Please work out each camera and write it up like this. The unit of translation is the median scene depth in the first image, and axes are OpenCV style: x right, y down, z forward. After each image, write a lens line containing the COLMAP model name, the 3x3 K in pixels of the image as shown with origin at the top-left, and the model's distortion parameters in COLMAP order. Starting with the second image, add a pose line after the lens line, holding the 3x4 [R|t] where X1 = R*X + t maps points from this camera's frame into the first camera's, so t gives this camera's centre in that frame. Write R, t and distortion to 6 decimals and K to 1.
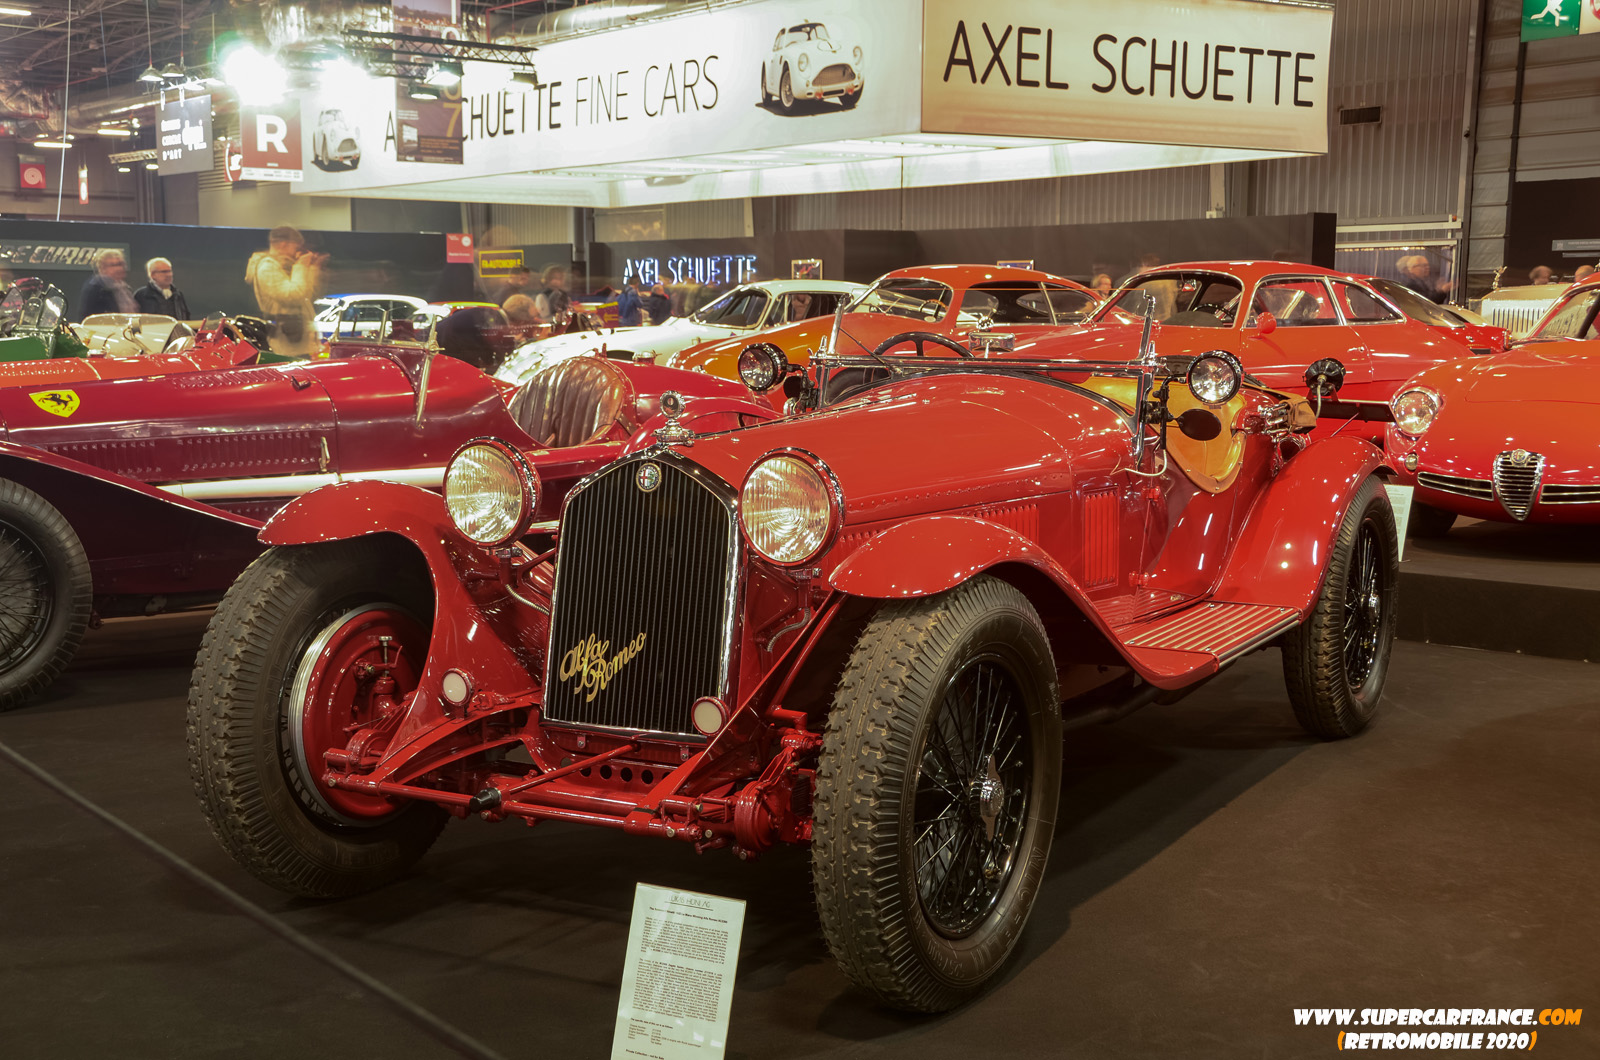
lens RADIAL K [[2037.3, 0, 786.0], [0, 2037.3, 524.7], [0, 0, 1]] dist [0.093435, 0.000000]
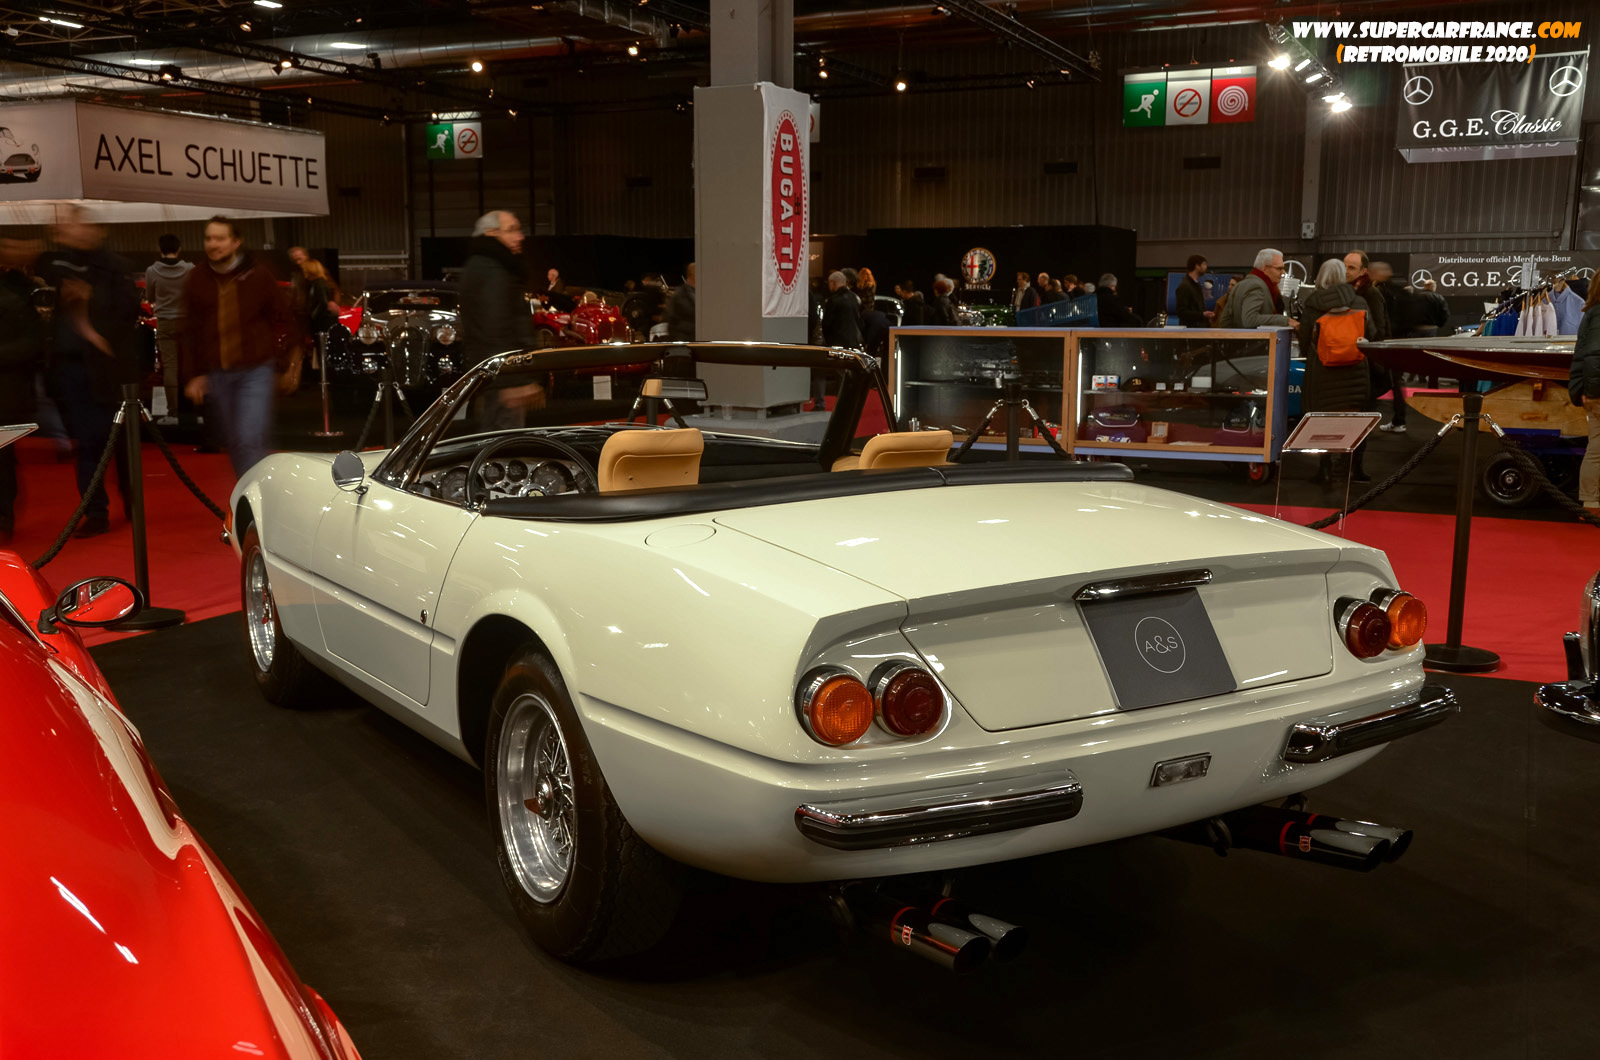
lens RADIAL K [[1516.0, 0, 796.1], [0, 1516.0, 545.6], [0, 0, 1]] dist [0.055911, 0.000000]
pose [[0.866980, -0.086778, 0.490729, -0.061154], [0.061482, 0.995825, 0.067475, 0.040511], [-0.494535, -0.028328, 0.868696, -0.353804]]
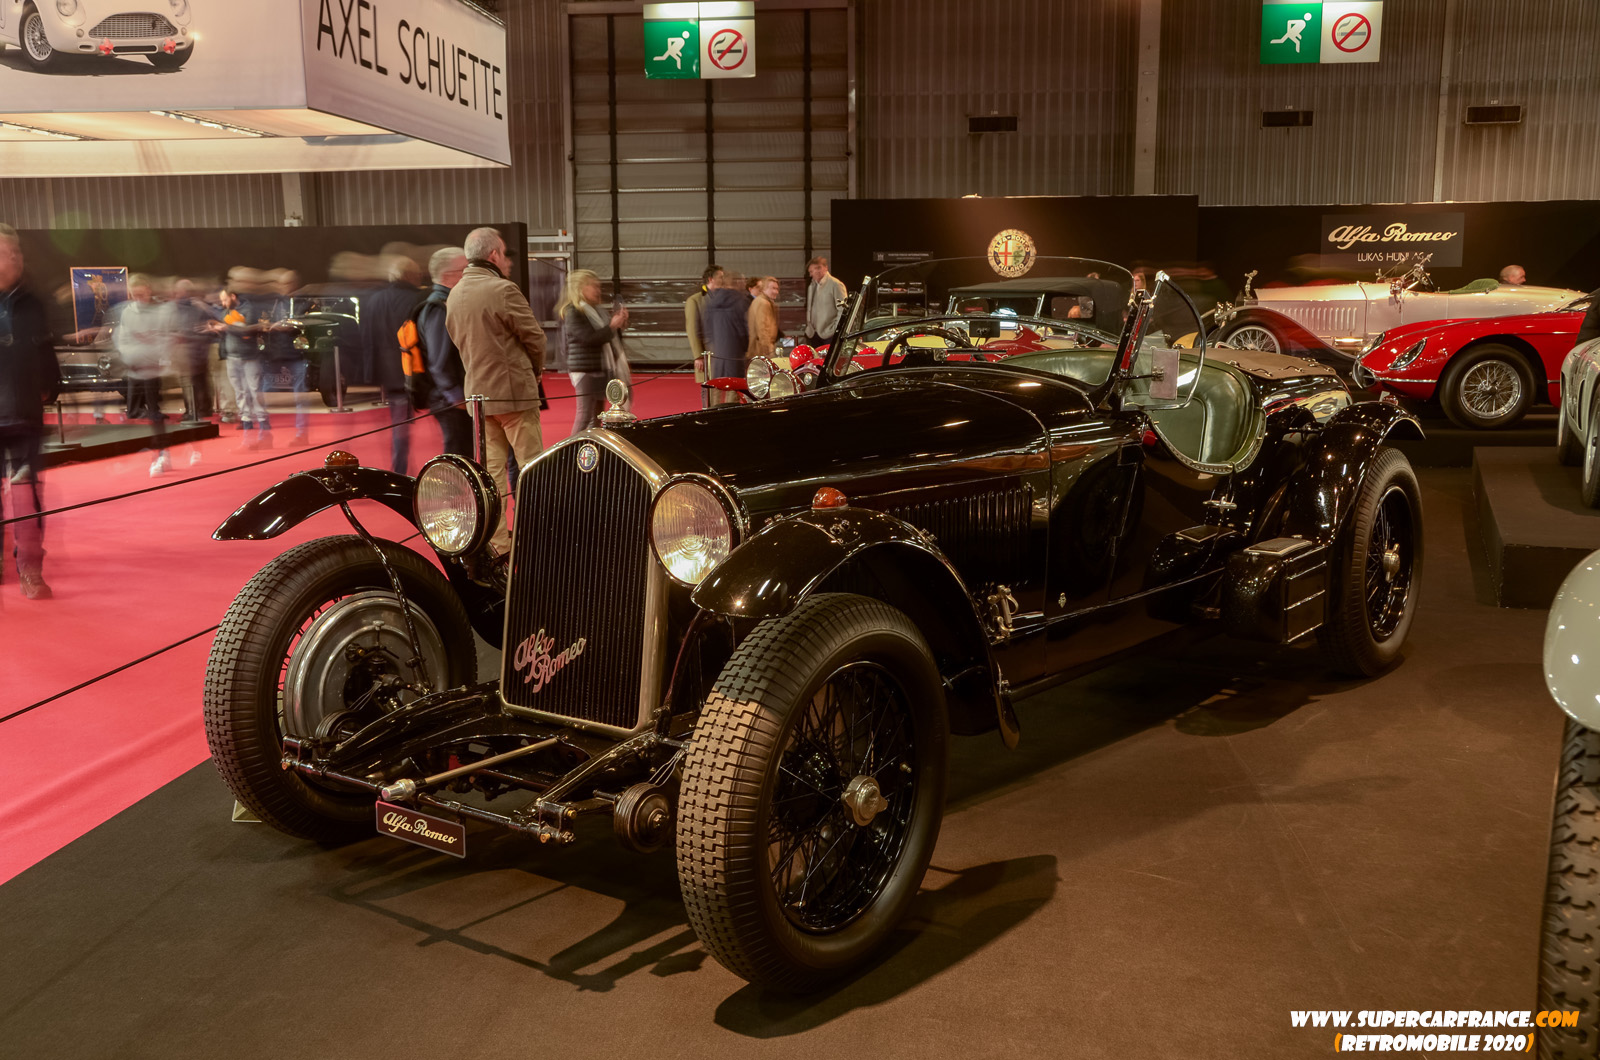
lens RADIAL K [[1576.9, 0, 794.1], [0, 1576.9, 536.0], [0, 0, 1]] dist [0.032255, 0.000000]
pose [[0.662898, -0.118296, 0.739305, -0.243232], [0.094133, 0.992772, 0.074449, -0.038022], [-0.742769, 0.020240, 0.669242, 0.338184]]
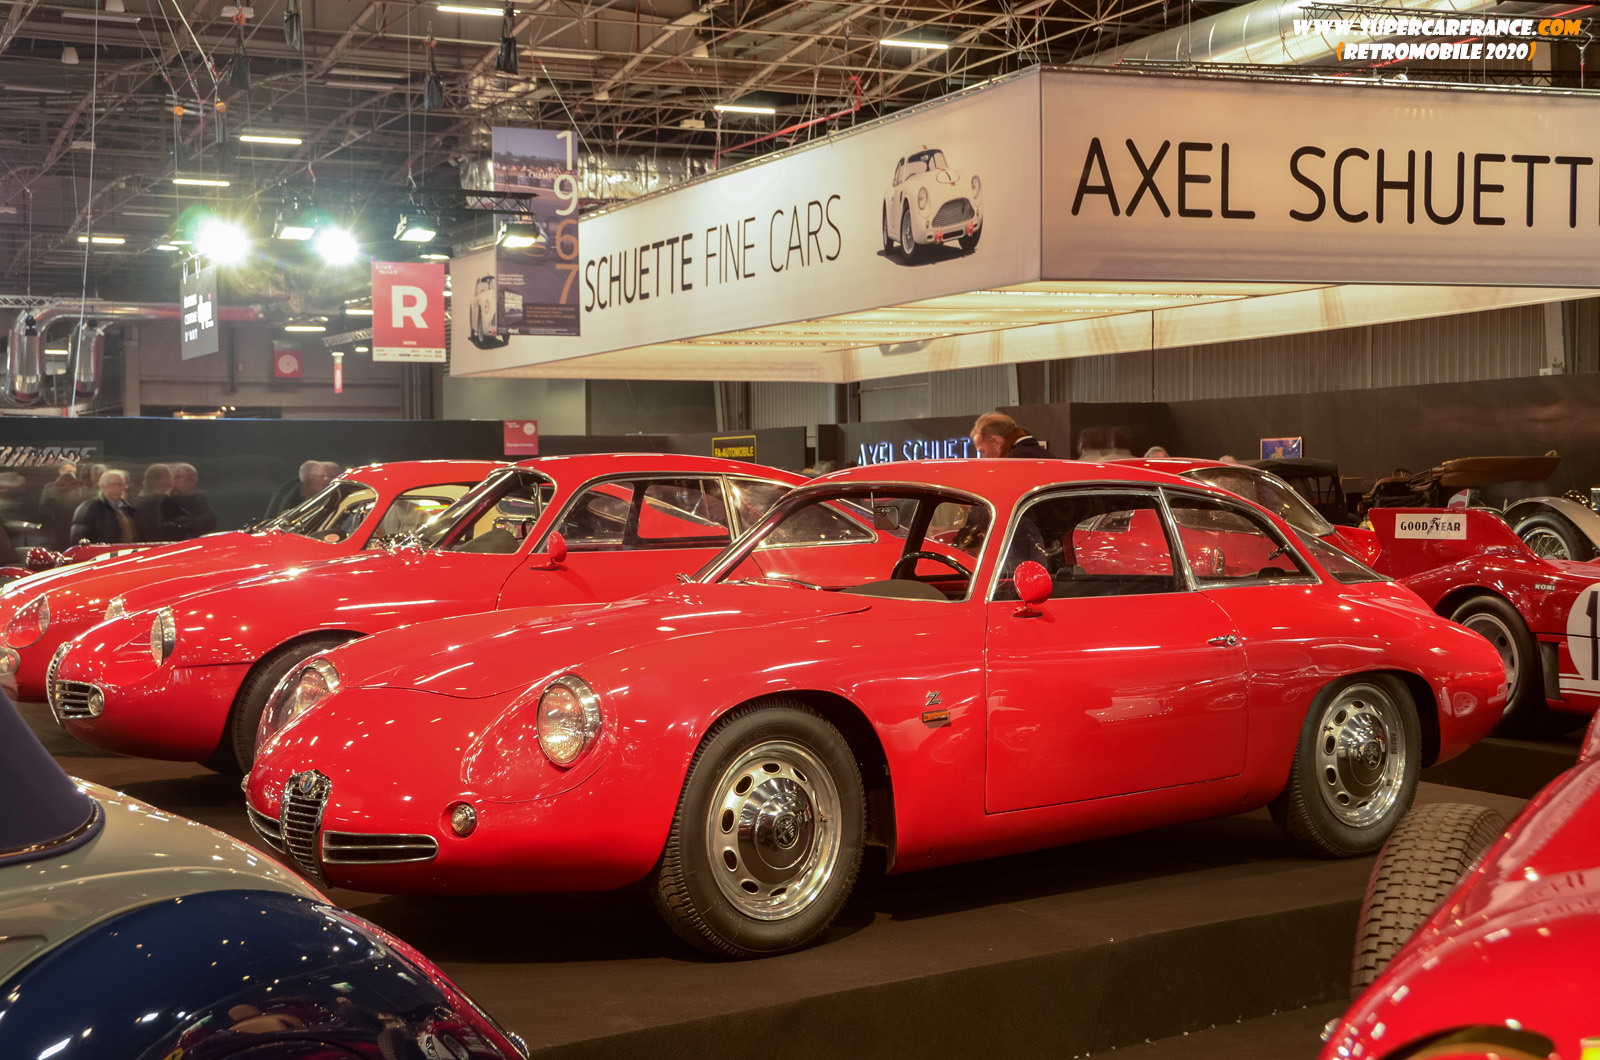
lens RADIAL K [[2439.9, 0, 807.3], [0, 2439.9, 536.2], [0, 0, 1]] dist [0.193069, 0.000000]
pose [[0.982136, -0.011673, -0.187809, 0.122942], [-0.005291, 0.995966, -0.089573, -0.007696], [0.188097, 0.088966, 0.978113, 0.059397]]
